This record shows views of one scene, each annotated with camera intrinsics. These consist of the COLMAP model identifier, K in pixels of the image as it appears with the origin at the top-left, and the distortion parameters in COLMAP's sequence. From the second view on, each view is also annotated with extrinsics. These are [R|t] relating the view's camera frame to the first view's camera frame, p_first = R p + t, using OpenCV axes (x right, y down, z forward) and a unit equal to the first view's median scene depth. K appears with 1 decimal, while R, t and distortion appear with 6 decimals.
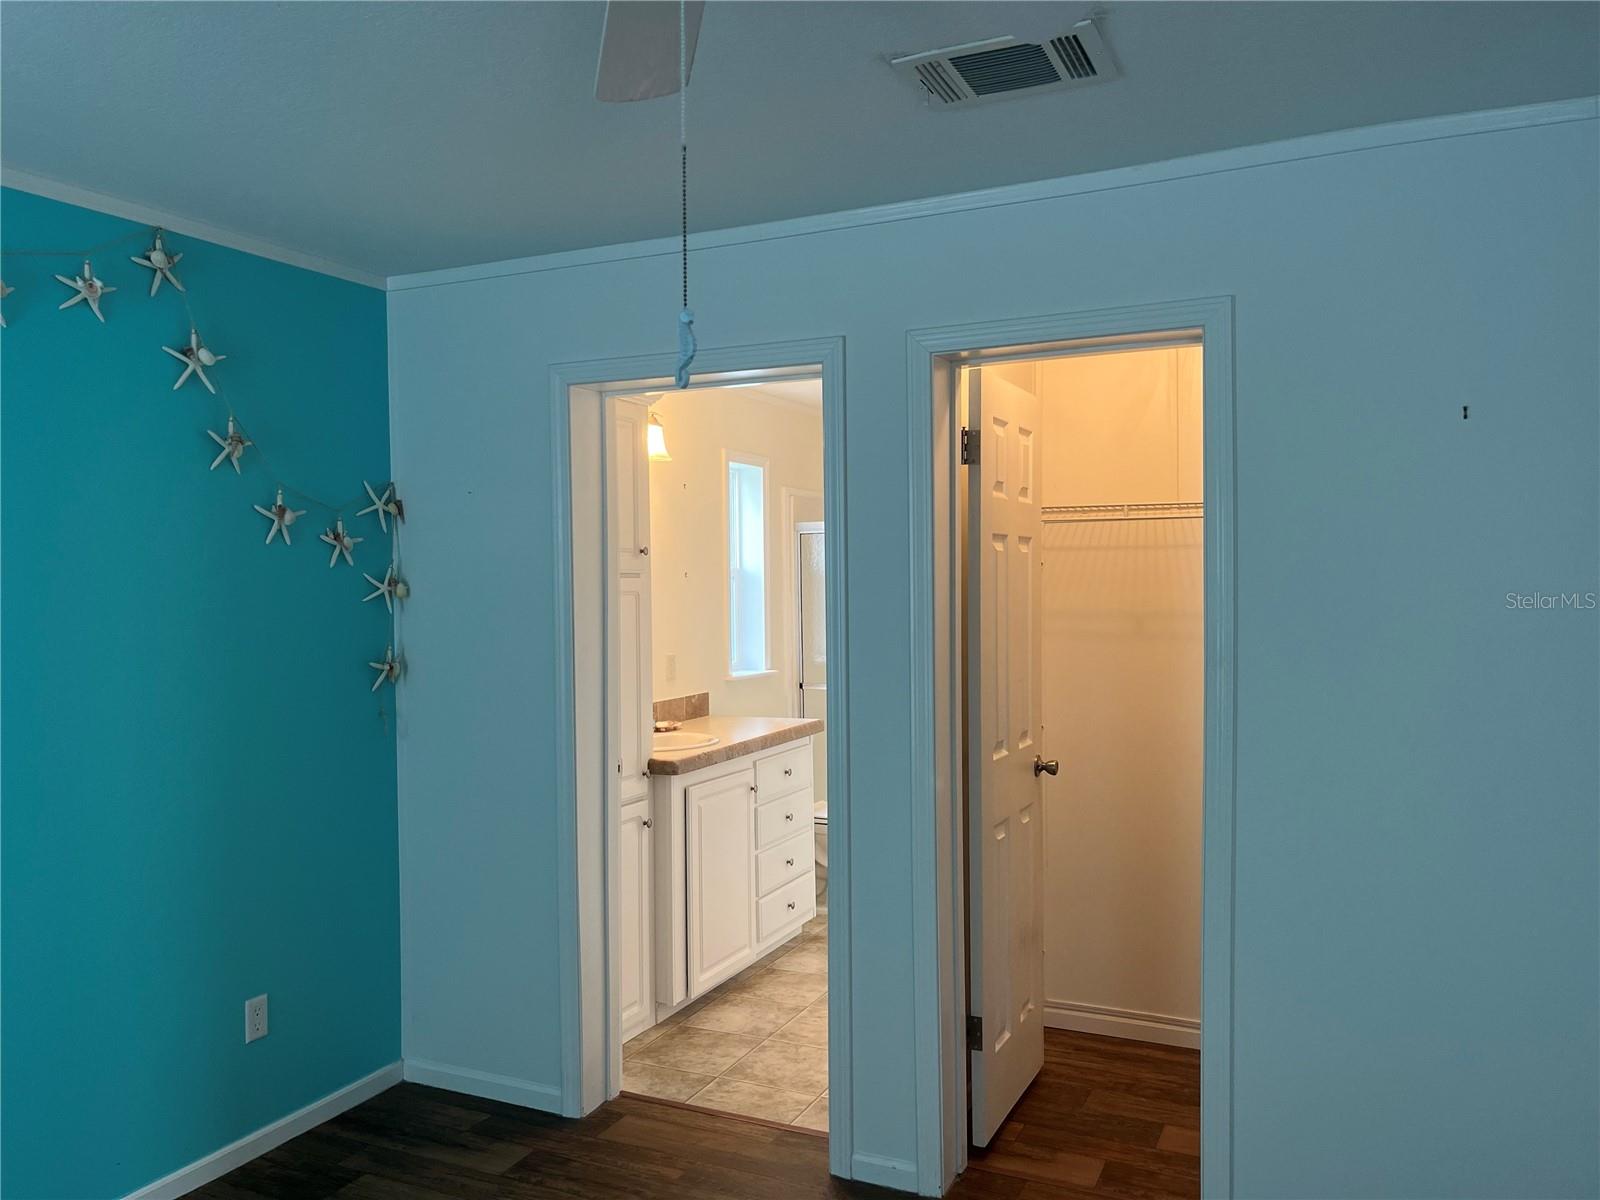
lens RADIAL K [[1217.3, 0, 798.9], [0, 1217.3, 605.3], [0, 0, 1]] dist [0.044063, -0.054188]
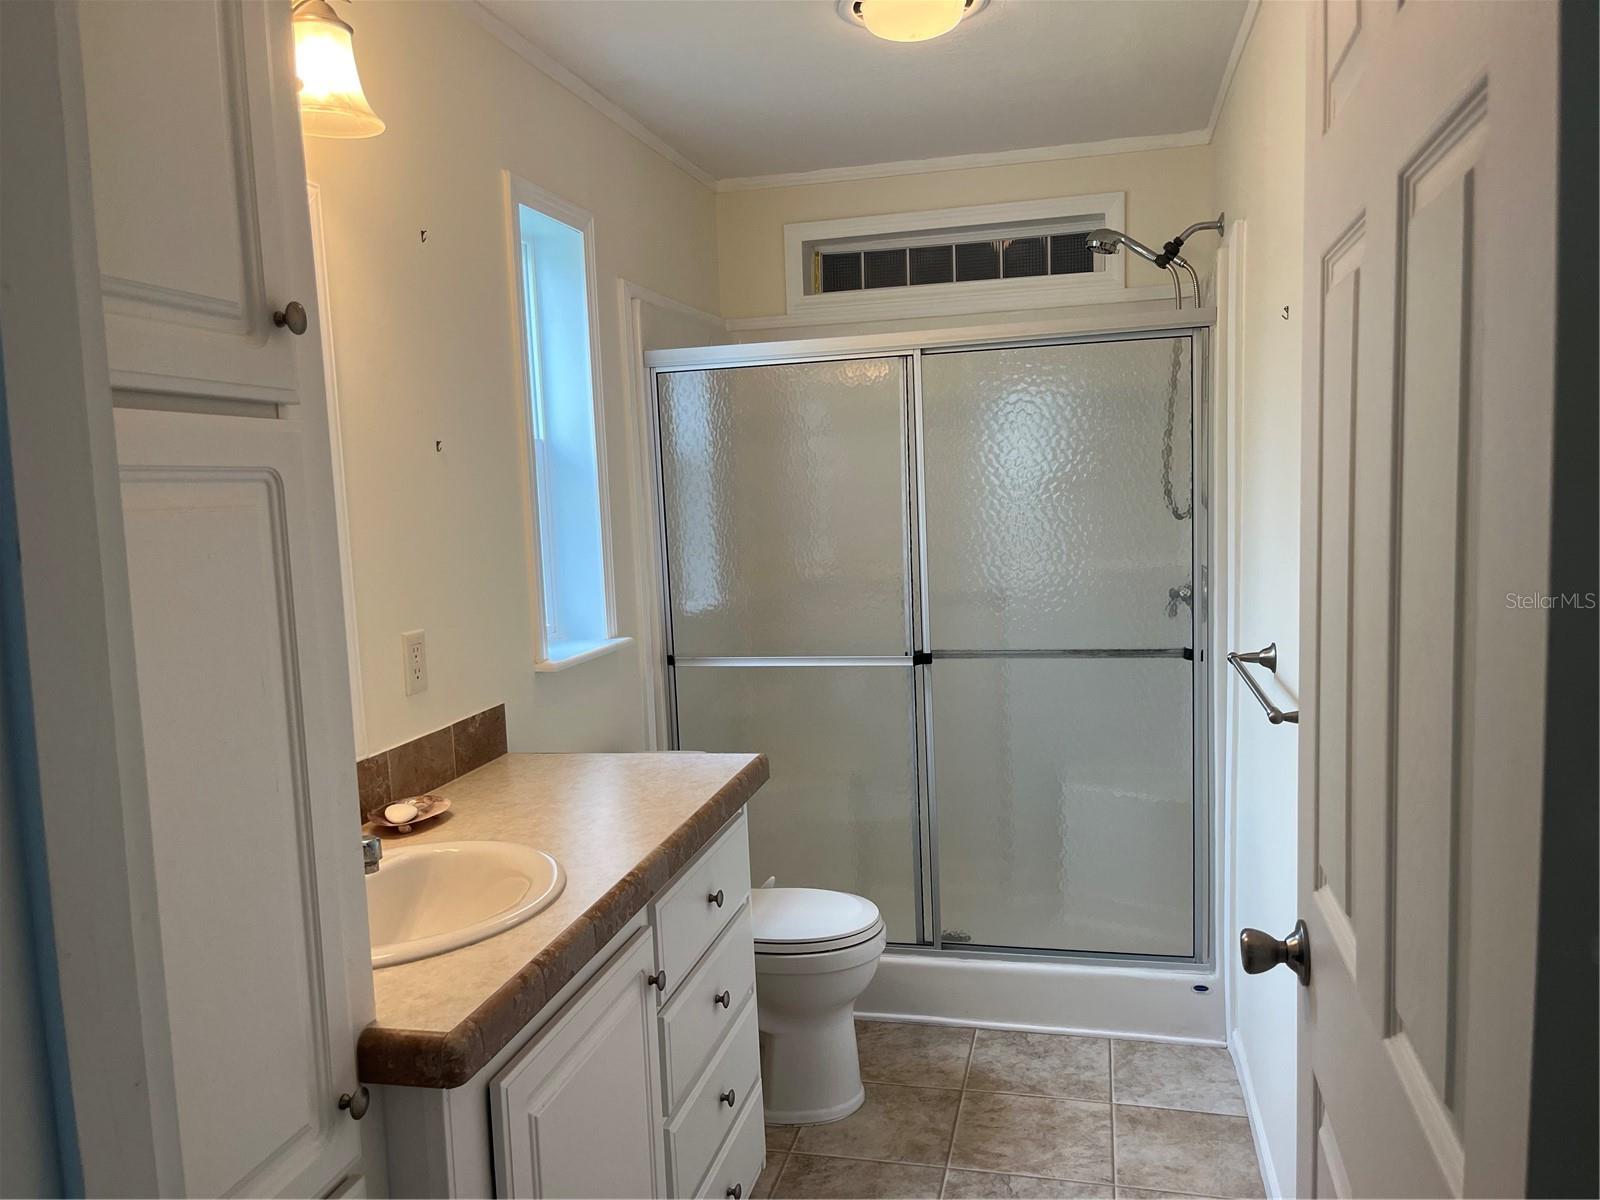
lens RADIAL K [[1217.3, 0, 795.4], [0, 1217.3, 595.1], [0, 0, 1]] dist [0.044063, -0.054188]
pose [[0.978776, -0.050981, 0.198493, -0.058778], [0.037186, 0.996666, 0.072618, 0.000929], [-0.201533, -0.063696, 0.977408, 0.557780]]
